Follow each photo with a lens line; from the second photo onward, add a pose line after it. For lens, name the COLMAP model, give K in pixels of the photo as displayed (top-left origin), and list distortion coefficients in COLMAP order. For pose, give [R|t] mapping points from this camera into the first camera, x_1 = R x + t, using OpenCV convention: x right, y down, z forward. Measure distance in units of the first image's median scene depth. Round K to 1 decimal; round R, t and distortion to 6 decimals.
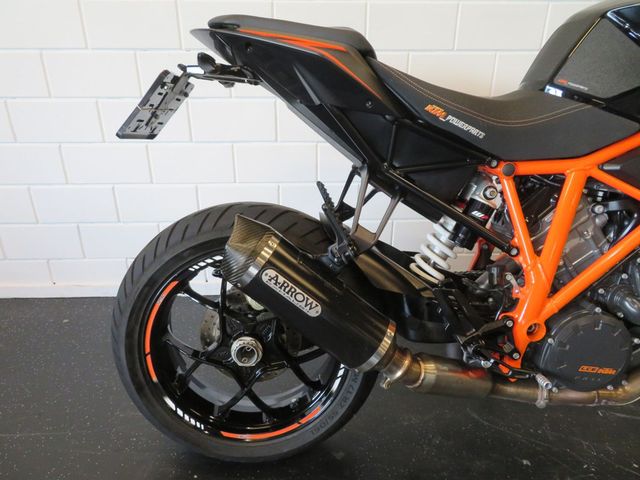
lens RADIAL K [[457.1, 0, 318.9], [0, 457.1, 240.8], [0, 0, 1]] dist [0.000358, 0.001225]
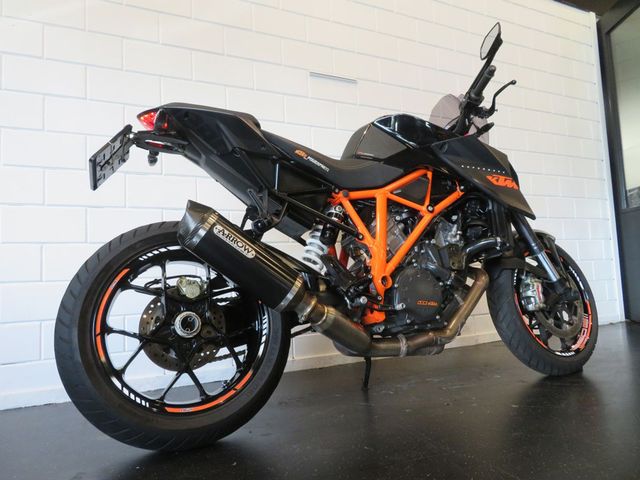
lens RADIAL K [[457.1, 0, 318.9], [0, 457.1, 240.8], [0, 0, 1]] dist [0.000358, 0.001225]
pose [[0.915683, -0.018495, 0.401475, -0.339421], [0.213333, 0.868961, -0.446537, 0.700034], [-0.340608, 0.494534, 0.799639, -0.214390]]
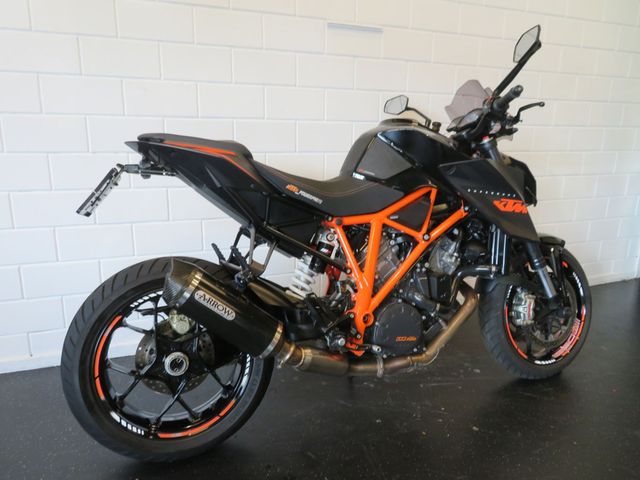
lens RADIAL K [[457.1, 0, 318.9], [0, 457.1, 240.8], [0, 0, 1]] dist [0.000358, 0.001225]
pose [[0.947594, -0.065468, 0.312699, -0.166615], [0.124296, 0.977212, -0.172069, 0.179557], [-0.294308, 0.201919, 0.934137, -0.487787]]
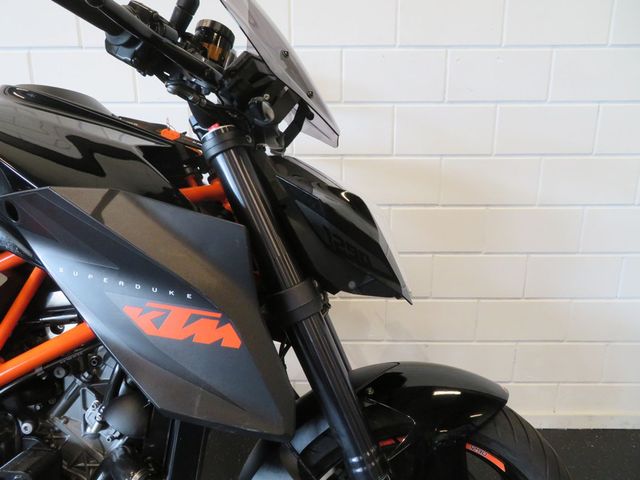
lens RADIAL K [[457.1, 0, 318.9], [0, 457.1, 240.8], [0, 0, 1]] dist [0.000358, 0.001225]
pose [[0.997426, 0.015775, -0.069940, 1.263020], [-0.028272, 0.982988, -0.181482, -0.153872], [0.065887, 0.182992, 0.980904, 0.282510]]
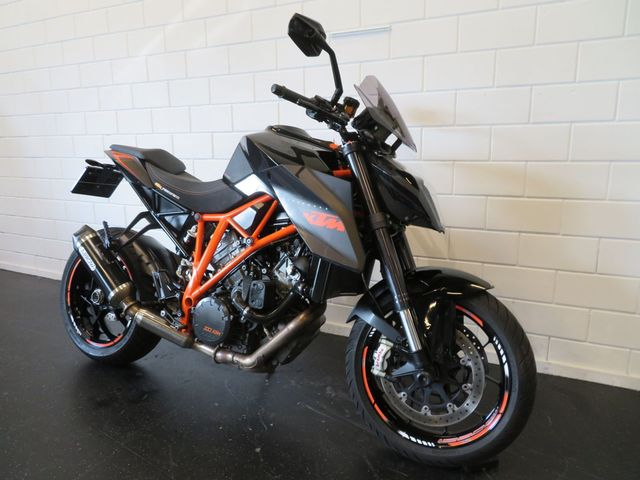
lens RADIAL K [[457.1, 0, 318.9], [0, 457.1, 240.8], [0, 0, 1]] dist [0.000358, 0.001225]
pose [[0.866695, 0.089560, -0.490732, 1.761199], [-0.194825, 0.966393, -0.167715, 0.161427], [0.459220, 0.240965, 0.855017, -0.377978]]
